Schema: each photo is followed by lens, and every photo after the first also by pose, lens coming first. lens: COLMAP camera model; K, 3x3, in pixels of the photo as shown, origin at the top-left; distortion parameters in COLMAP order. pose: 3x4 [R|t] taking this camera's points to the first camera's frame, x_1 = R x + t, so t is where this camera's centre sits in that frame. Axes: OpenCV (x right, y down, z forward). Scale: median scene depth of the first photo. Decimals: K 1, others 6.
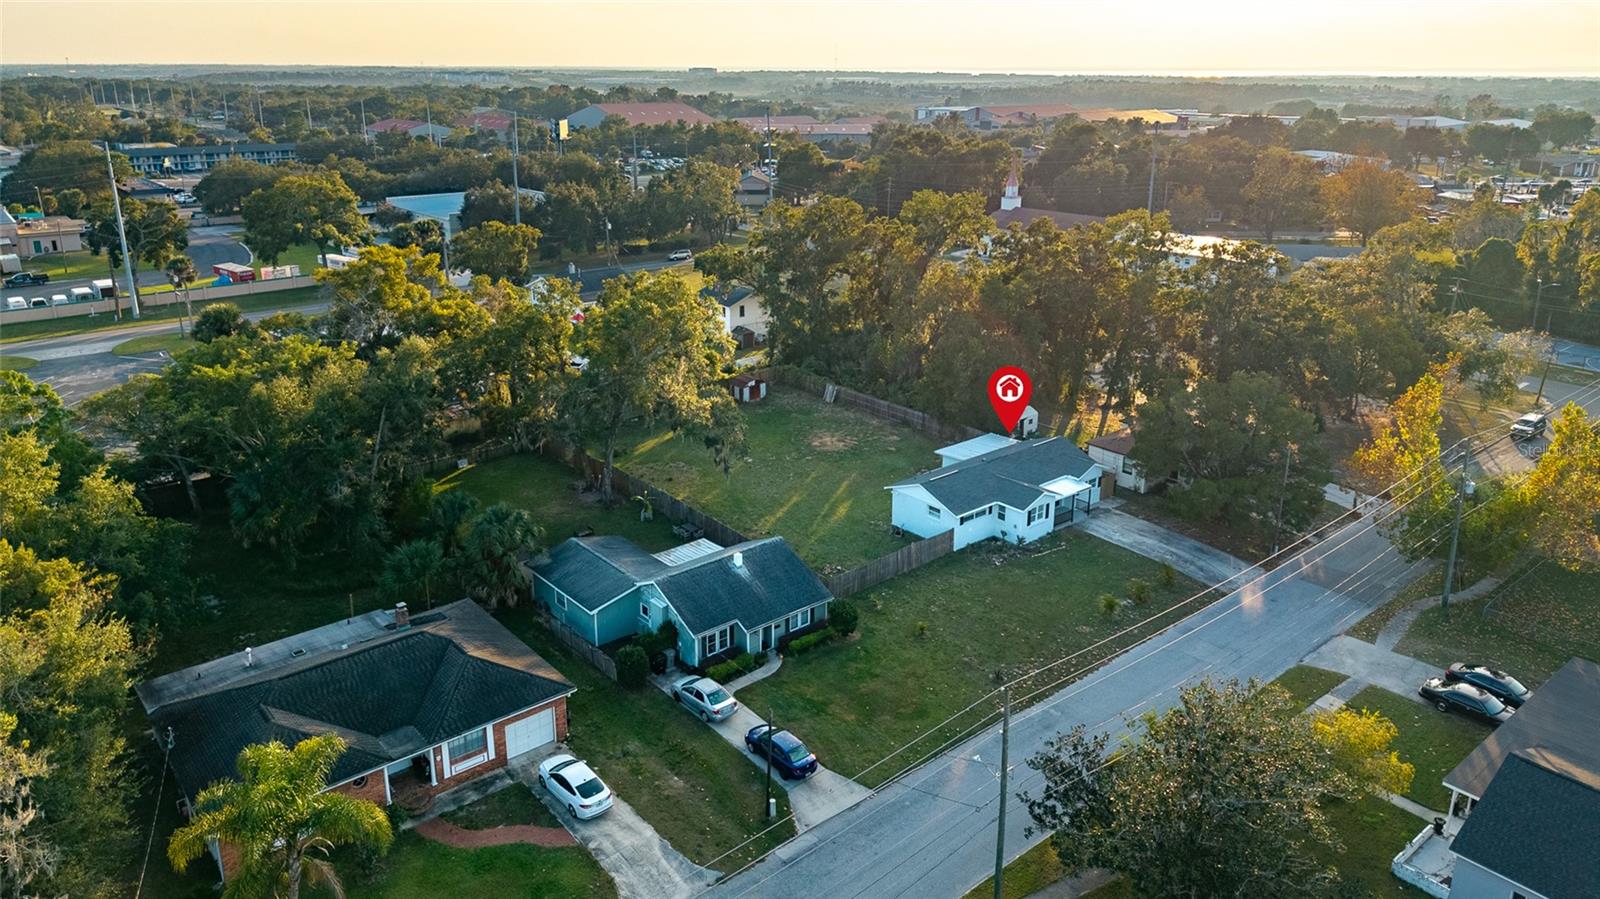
lens RADIAL K [[1090.2, 0, 798.1], [0, 1090.2, 448.7], [0, 0, 1]] dist [0.029988, -0.000078]
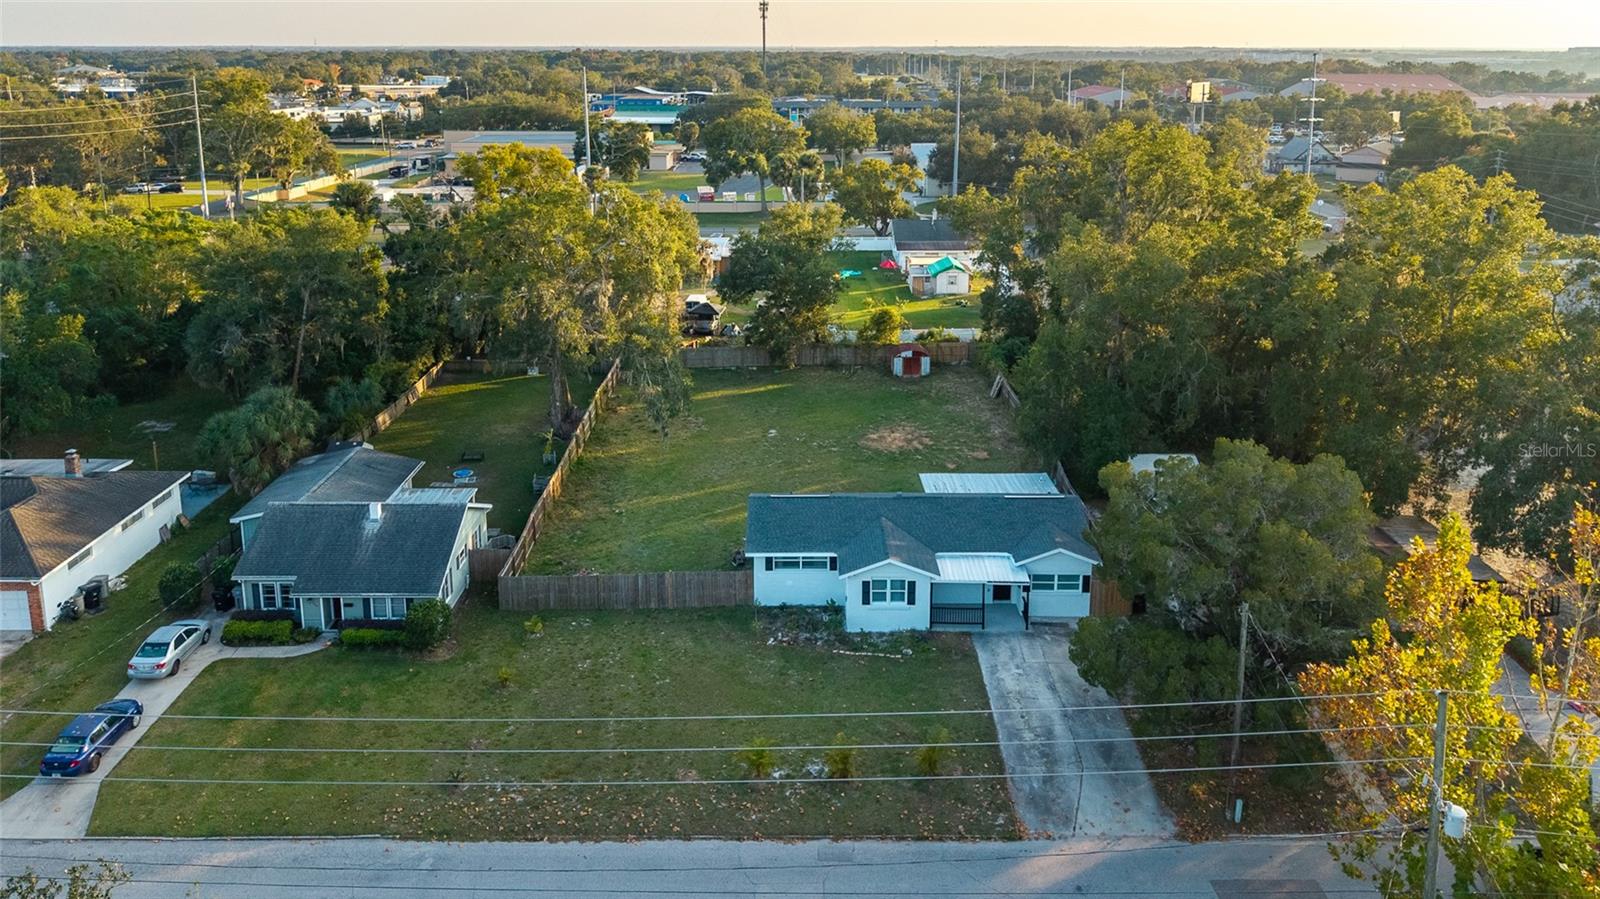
lens RADIAL K [[1090.2, 0, 798.4], [0, 1090.2, 446.1], [0, 0, 1]] dist [0.029988, -0.000078]
pose [[0.760812, 0.220228, -0.610463, 0.534023], [-0.217558, 0.972780, 0.079797, -0.057062], [0.611420, 0.072100, 0.788015, 0.482430]]
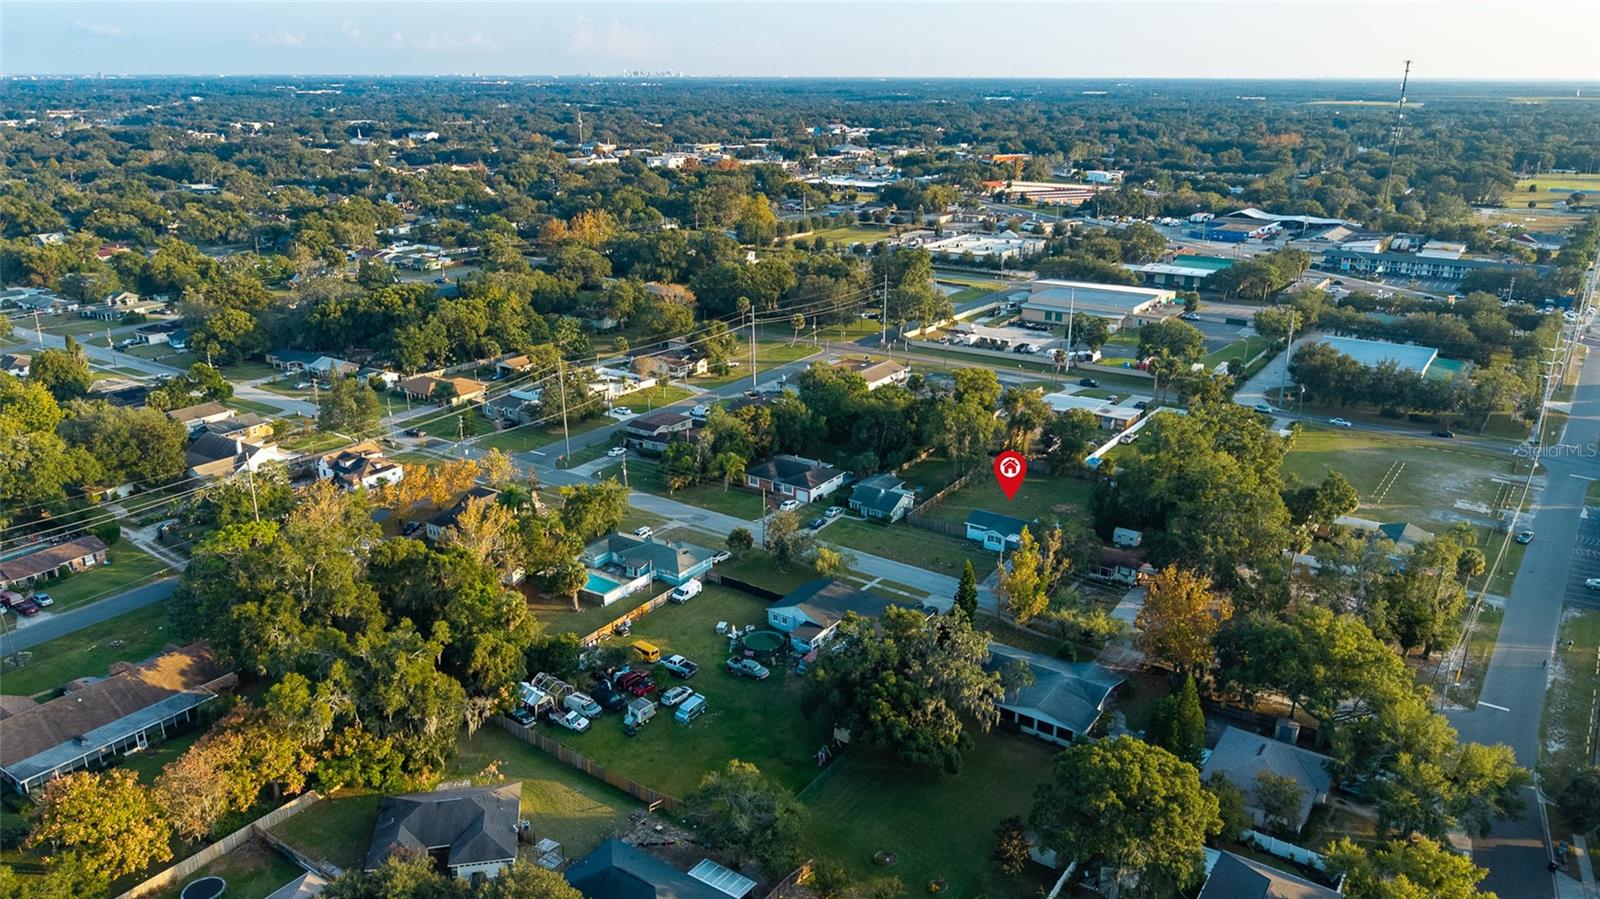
lens RADIAL K [[1090.2, 0, 797.6], [0, 1090.2, 448.6], [0, 0, 1]] dist [0.029988, -0.000078]
pose [[0.264672, 0.303131, -0.915456, 2.197698], [-0.335548, 0.918937, 0.207272, -0.463780], [0.904078, 0.252320, 0.344932, -0.239212]]
